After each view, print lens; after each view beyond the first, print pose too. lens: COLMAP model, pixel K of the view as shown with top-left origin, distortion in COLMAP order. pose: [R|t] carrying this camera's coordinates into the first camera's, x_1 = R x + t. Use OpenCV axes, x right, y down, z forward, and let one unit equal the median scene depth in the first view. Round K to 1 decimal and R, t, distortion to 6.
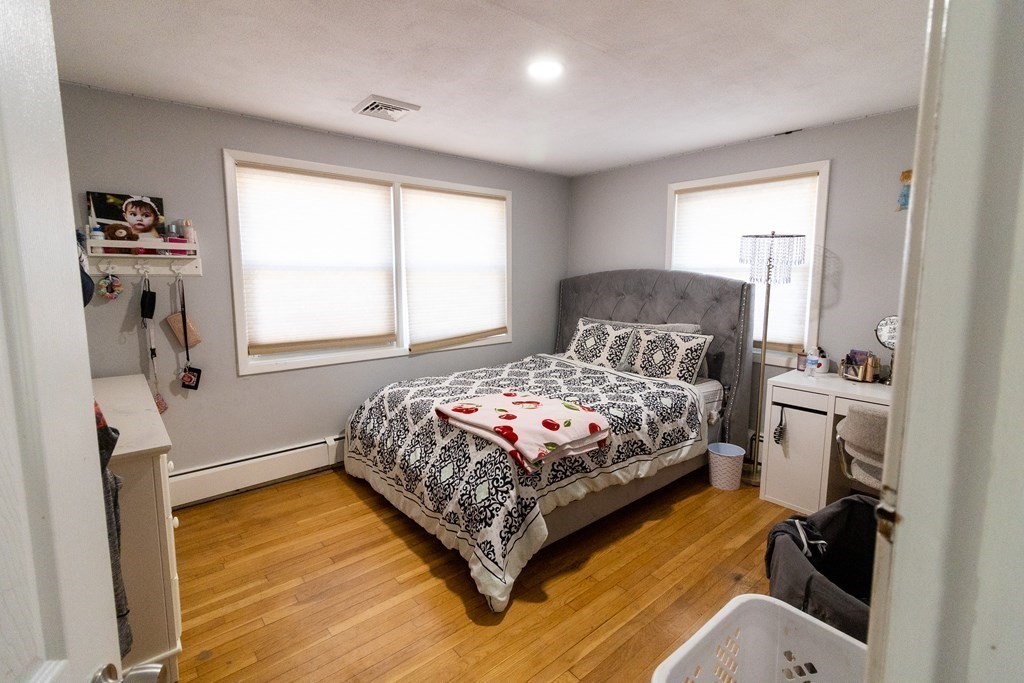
lens RADIAL K [[467.7, 0, 512.9], [0, 467.7, 338.7], [0, 0, 1]] dist [-0.001307, 0.002191]
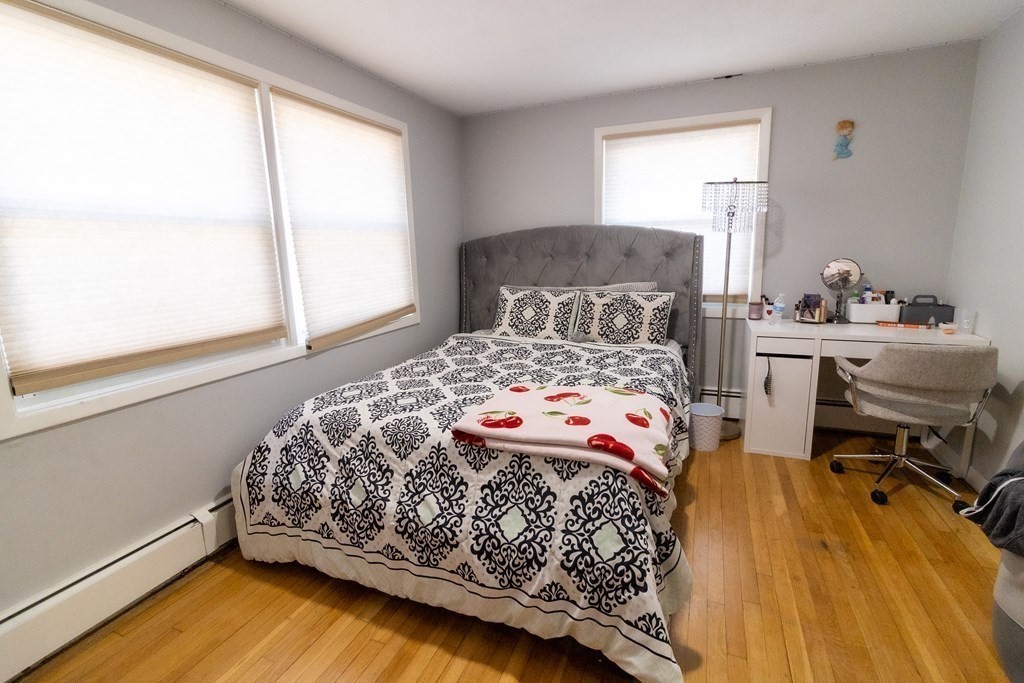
lens RADIAL K [[467.7, 0, 512.9], [0, 467.7, 338.3], [0, 0, 1]] dist [-0.001307, 0.002191]
pose [[0.889917, -0.113012, 0.441900, -0.290994], [0.092629, 0.993409, 0.067515, -0.008305], [-0.446618, -0.019149, 0.894520, 0.313843]]
